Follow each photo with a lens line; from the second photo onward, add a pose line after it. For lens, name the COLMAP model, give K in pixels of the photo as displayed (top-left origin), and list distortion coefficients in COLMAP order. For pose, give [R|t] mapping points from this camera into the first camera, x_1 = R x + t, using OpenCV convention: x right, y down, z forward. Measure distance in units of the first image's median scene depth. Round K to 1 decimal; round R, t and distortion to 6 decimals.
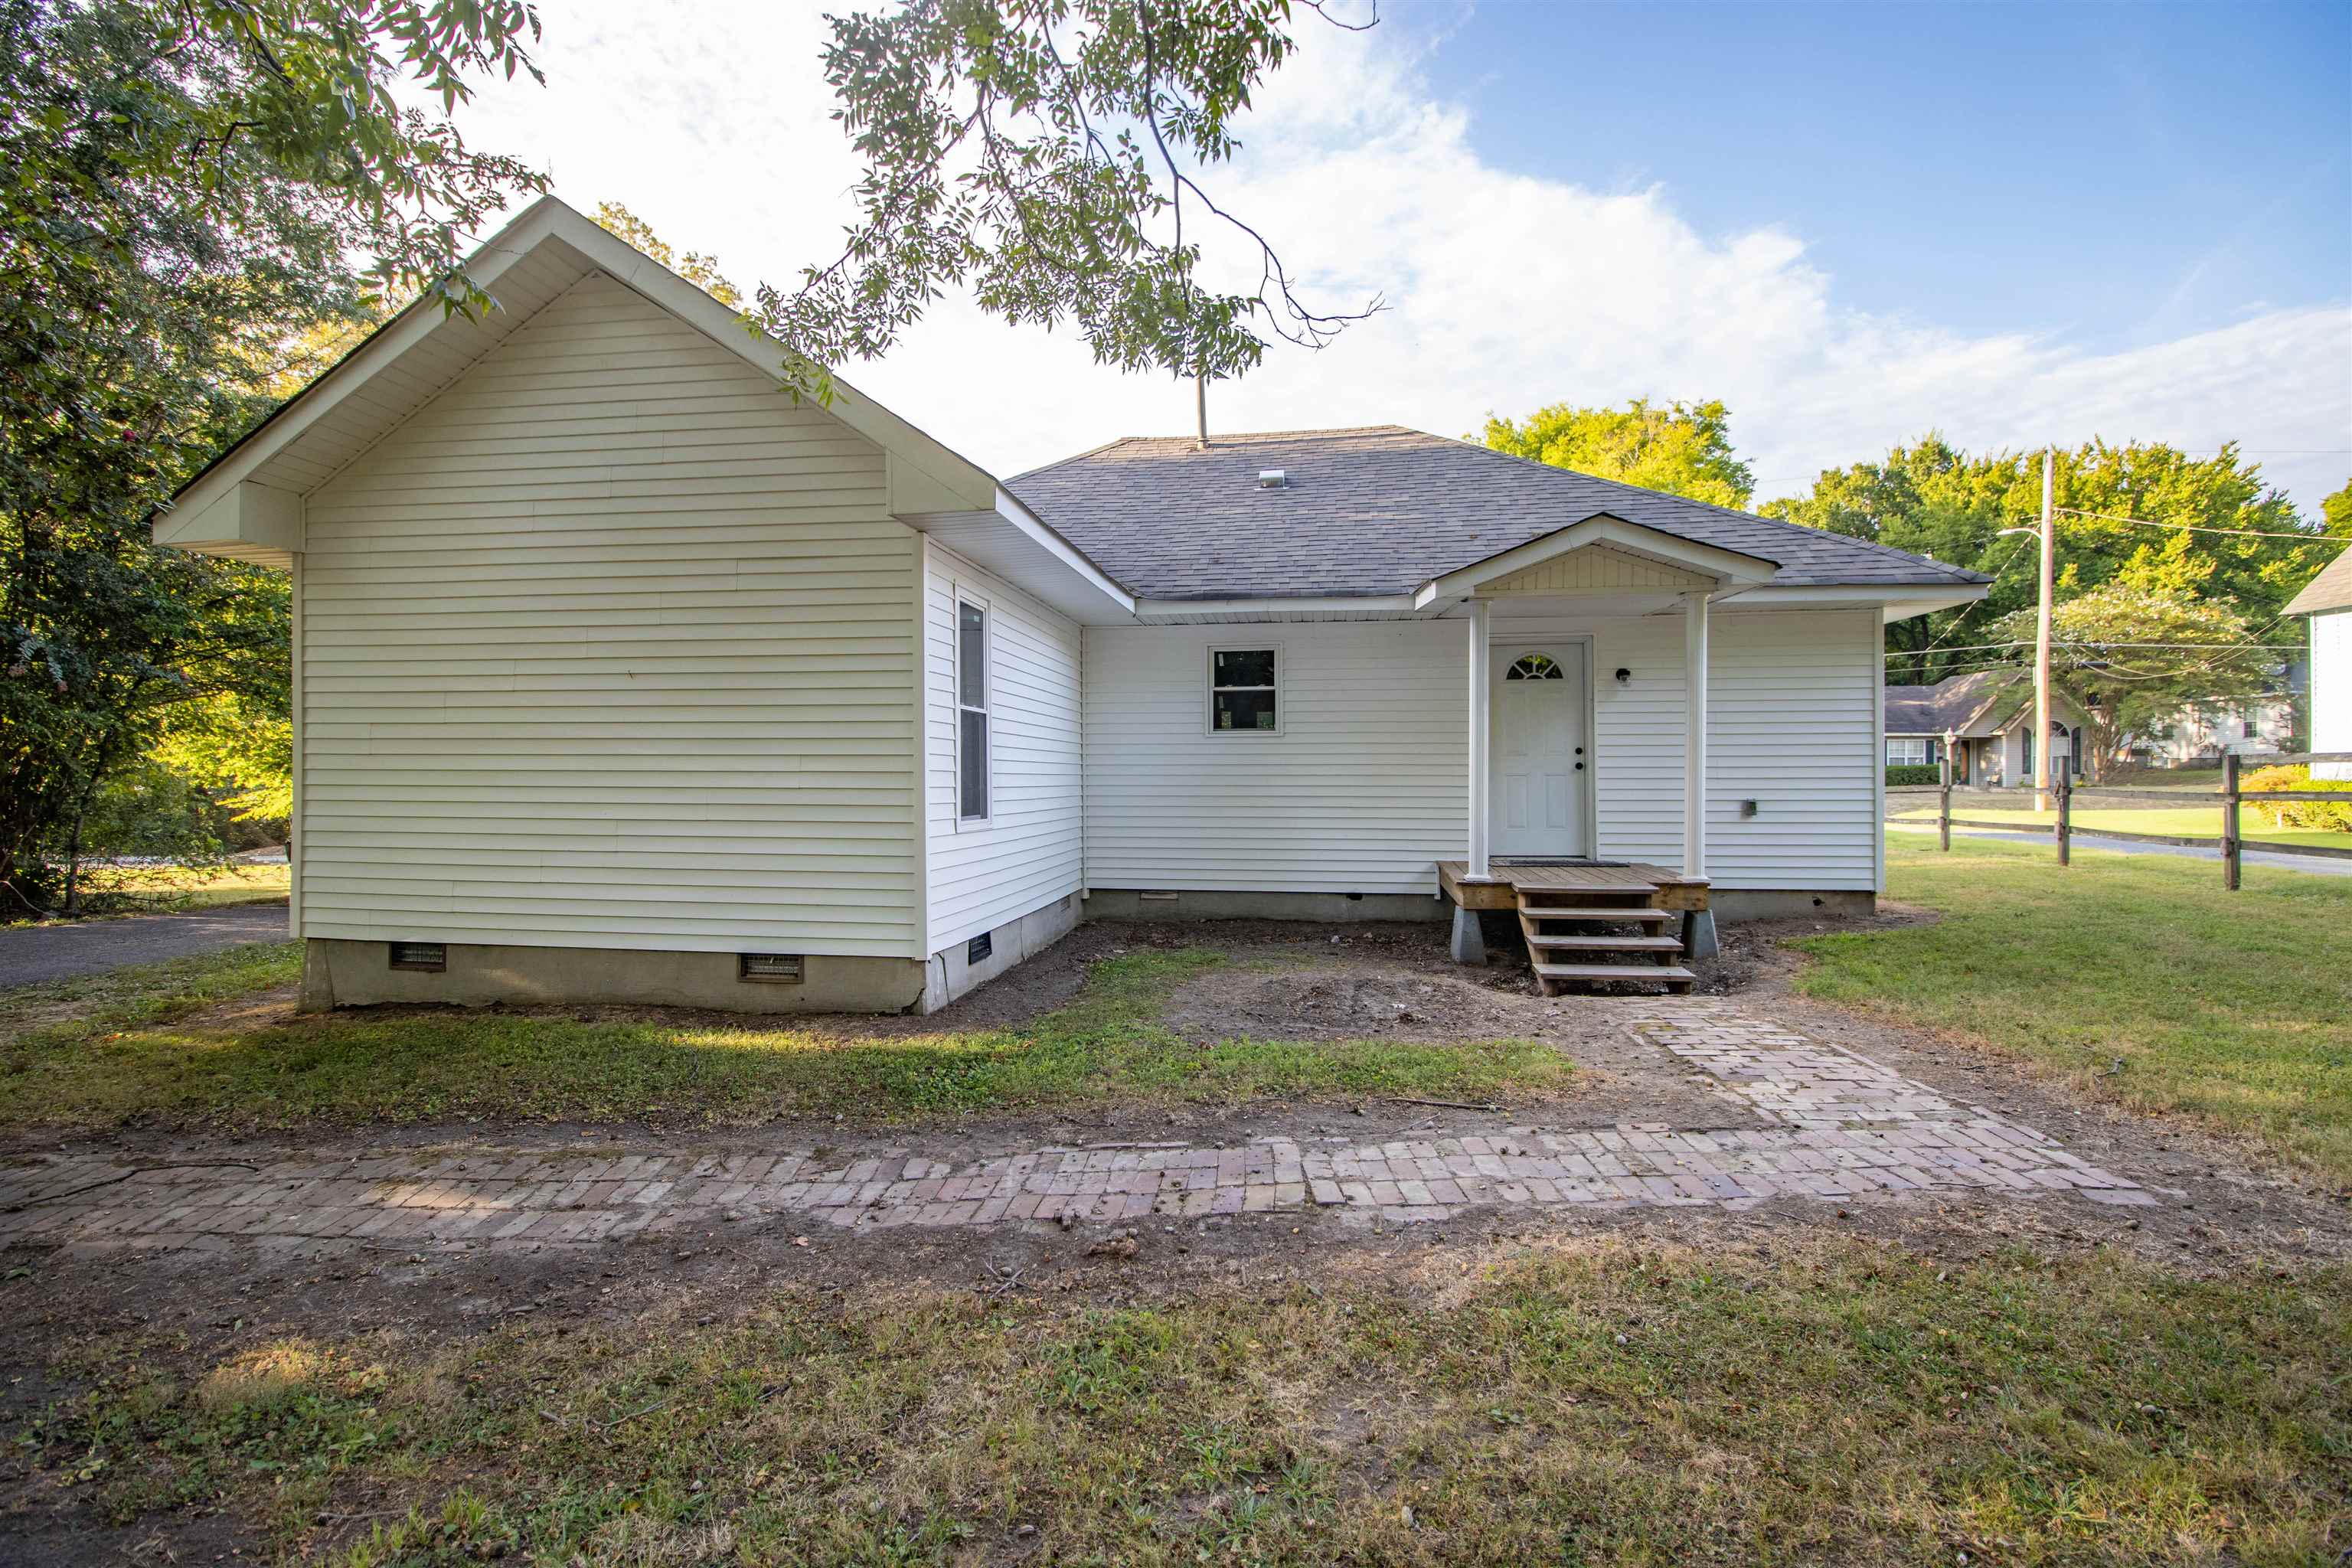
lens RADIAL K [[1108.8, 0, 1180.1], [0, 1108.8, 780.6], [0, 0, 1]] dist [-0.009786, -0.005980]
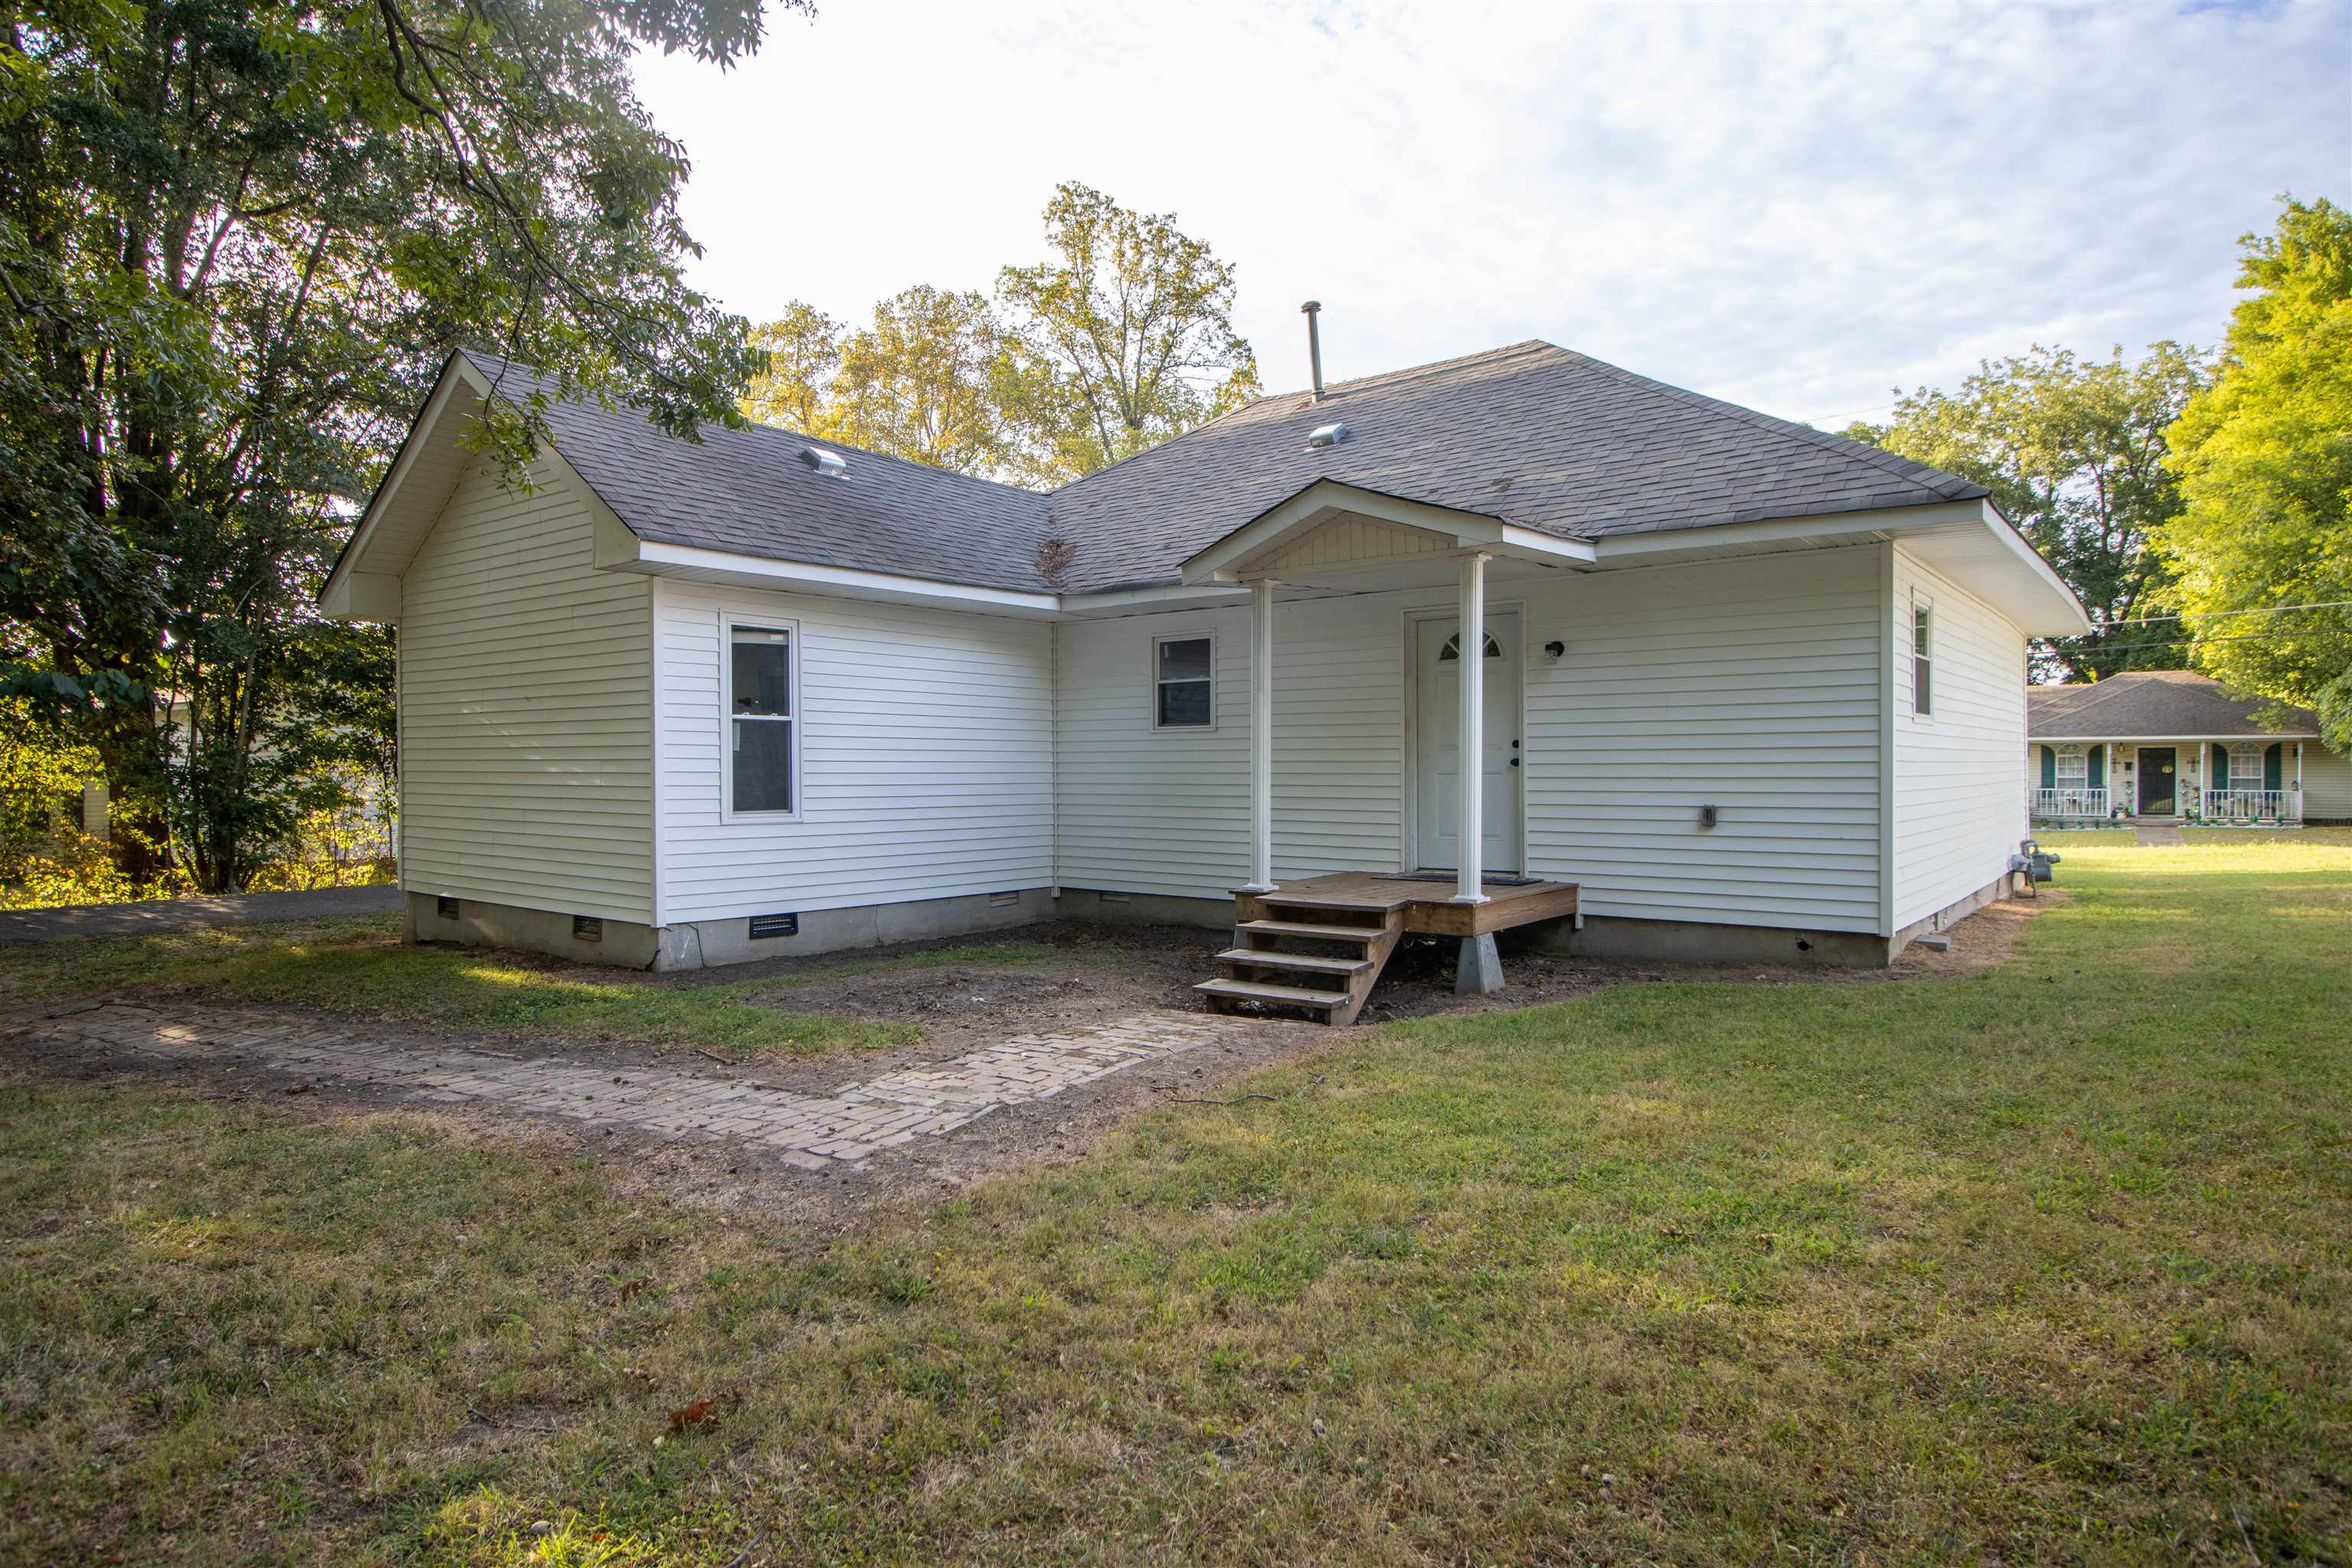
lens RADIAL K [[1385.2, 0, 1184.8], [0, 1385.2, 780.5], [0, 0, 1]] dist [0.001974, -0.000738]
pose [[0.858222, 0.003483, -0.513267, 0.695444], [-0.000066, 0.999978, 0.006675, -0.006638], [0.513279, -0.005695, 0.858203, -0.007130]]
